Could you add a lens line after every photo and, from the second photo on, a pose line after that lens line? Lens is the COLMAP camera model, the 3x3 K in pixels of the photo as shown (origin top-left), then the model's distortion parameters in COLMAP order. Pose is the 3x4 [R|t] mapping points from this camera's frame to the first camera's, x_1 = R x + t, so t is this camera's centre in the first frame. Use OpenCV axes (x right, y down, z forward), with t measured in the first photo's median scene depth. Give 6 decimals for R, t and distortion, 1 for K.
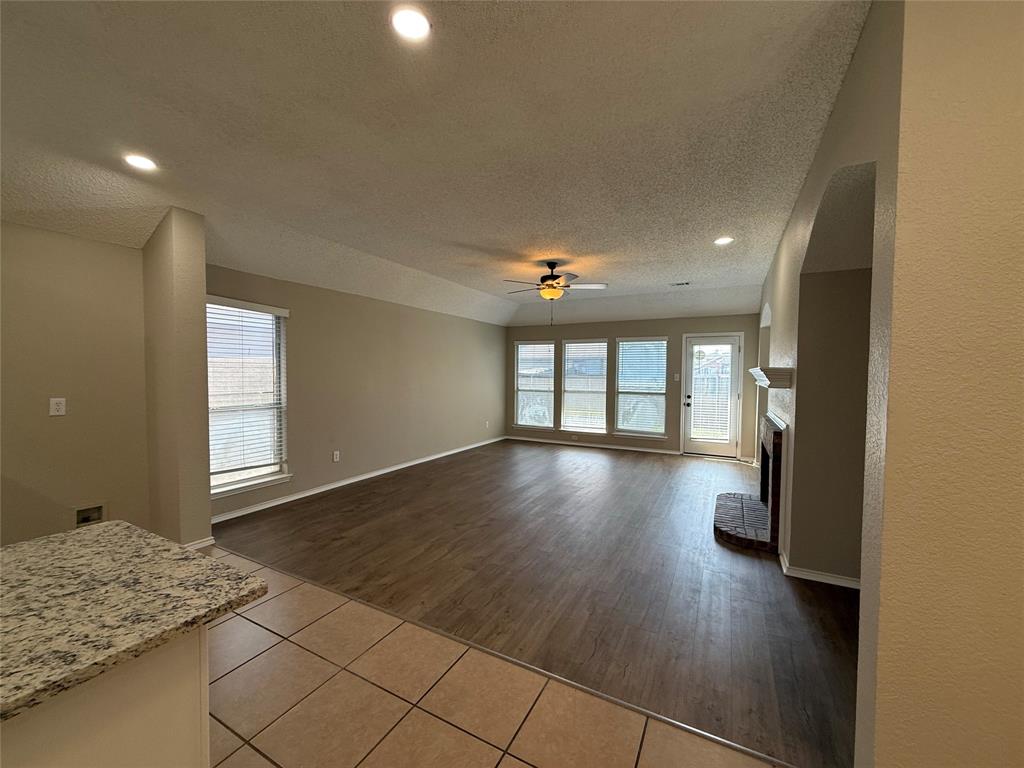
lens RADIAL K [[408.2, 0, 510.3], [0, 408.2, 386.2], [0, 0, 1]] dist [-0.000088, 0.000542]
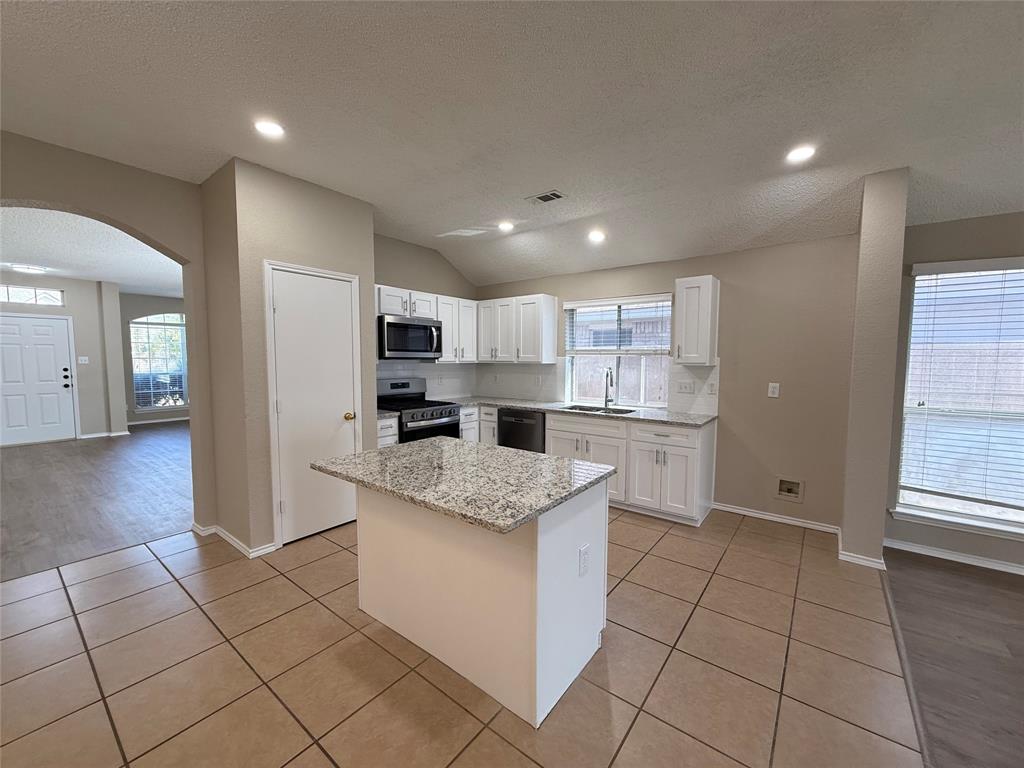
lens RADIAL K [[408.2, 0, 511.9], [0, 408.2, 386.0], [0, 0, 1]] dist [-0.000088, 0.000542]
pose [[-0.163845, 0.059452, -0.984693, 0.137424], [-0.041079, 0.996905, 0.067025, -0.006797], [0.985631, 0.051431, -0.160895, 0.273502]]
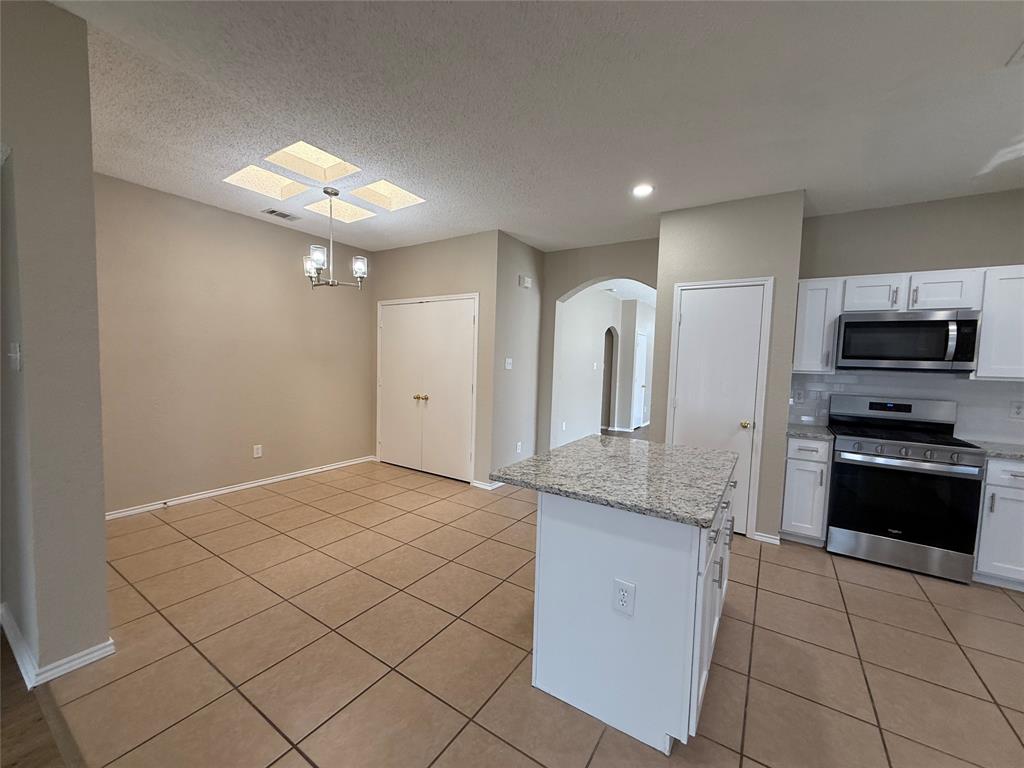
lens RADIAL K [[408.2, 0, 511.6], [0, 408.2, 386.2], [0, 0, 1]] dist [-0.000088, 0.000542]
pose [[-0.995794, -0.044867, 0.079887, -0.185019], [-0.036798, 0.994330, 0.099765, -0.014184], [-0.083910, 0.096405, -0.991799, 0.608317]]
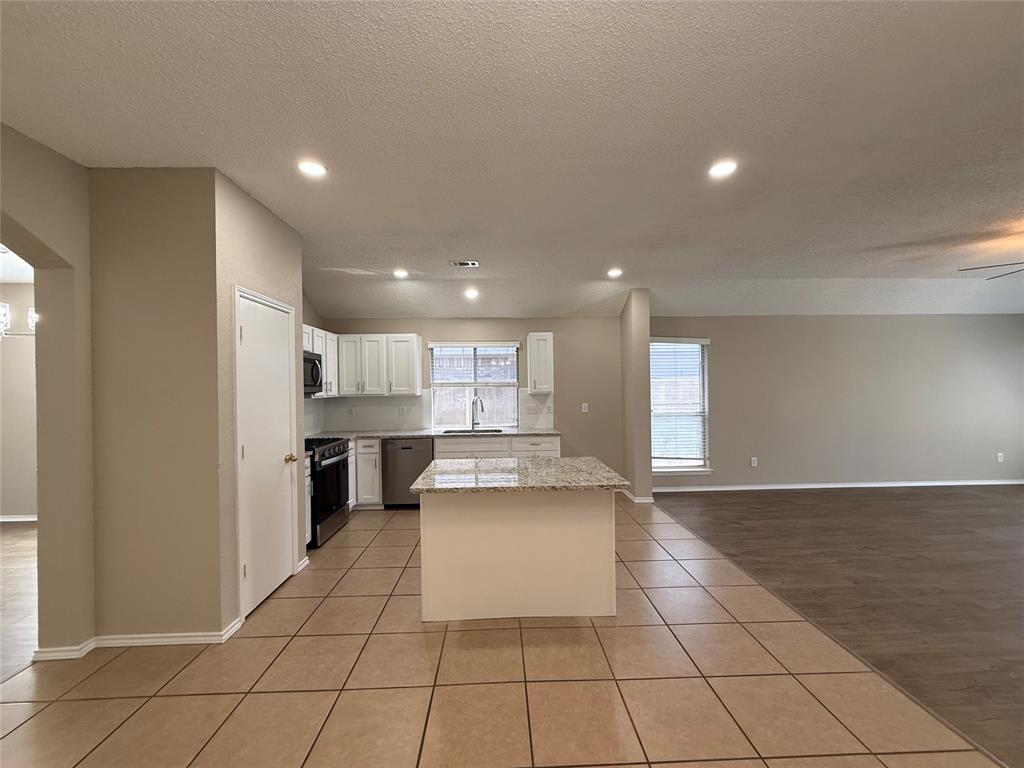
lens RADIAL K [[408.2, 0, 511.7], [0, 408.2, 386.4], [0, 0, 1]] dist [-0.000088, 0.000542]
pose [[0.503648, -0.014588, -0.863786, 0.231798], [-0.014229, 0.999582, -0.025178, 0.002216], [0.863792, 0.024972, 0.503230, -0.160559]]
